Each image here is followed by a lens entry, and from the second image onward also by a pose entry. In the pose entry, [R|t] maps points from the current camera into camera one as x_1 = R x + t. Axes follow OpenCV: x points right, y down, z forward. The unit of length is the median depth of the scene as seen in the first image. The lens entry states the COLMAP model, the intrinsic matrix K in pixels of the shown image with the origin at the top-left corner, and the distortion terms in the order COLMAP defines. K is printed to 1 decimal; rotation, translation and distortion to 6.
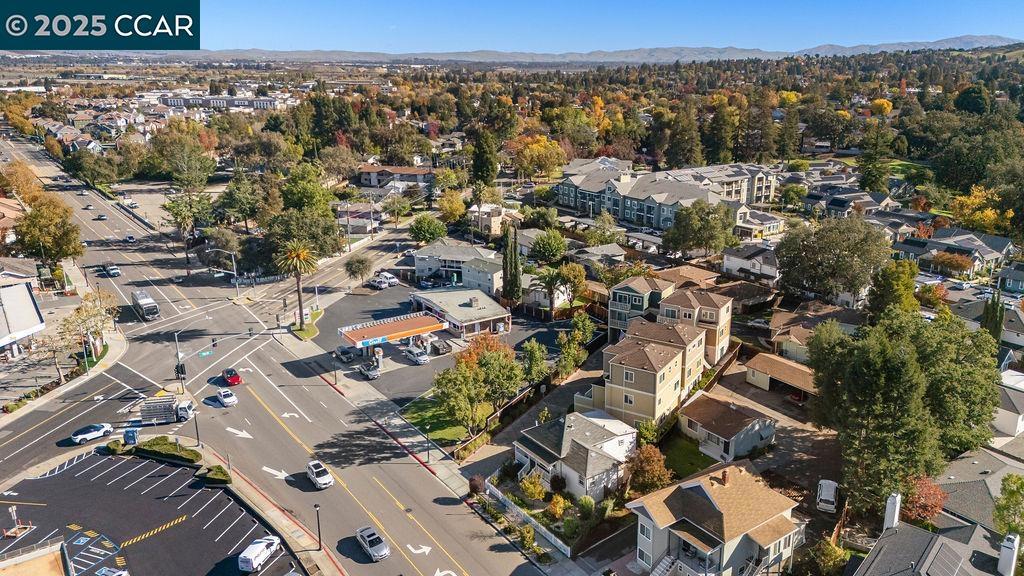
lens RADIAL K [[717.1, 0, 537.7], [0, 717.1, 285.4], [0, 0, 1]] dist [0.090173, -0.057540]
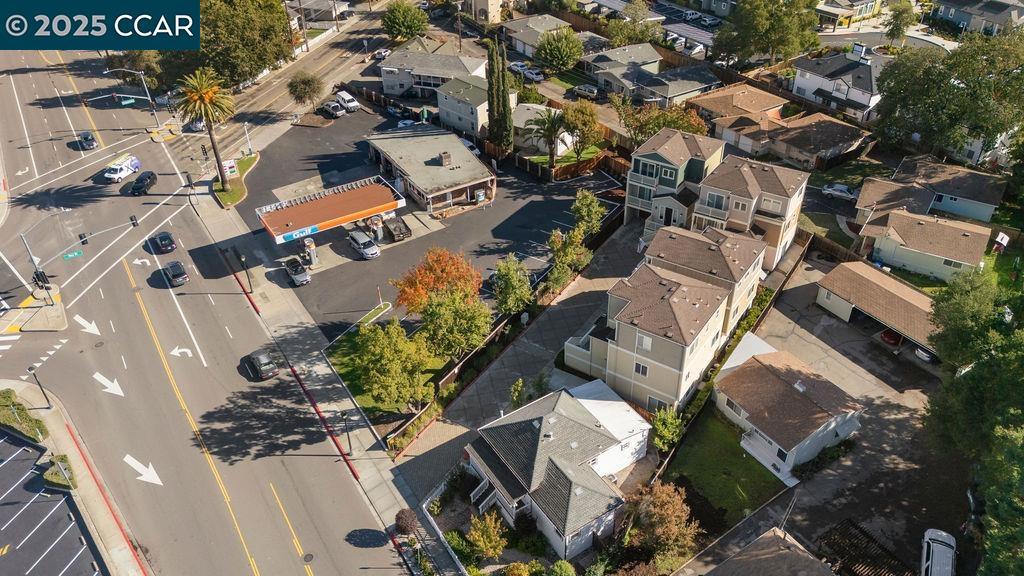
lens RADIAL K [[733.2, 0, 512.0], [0, 733.2, 288.0], [0, 0, 1]] dist [0.069080, -0.060267]
pose [[0.997333, 0.019483, -0.070339, 0.036219], [0.004567, 0.945167, 0.326555, -0.097851], [0.072844, -0.326005, 0.942557, 0.253230]]
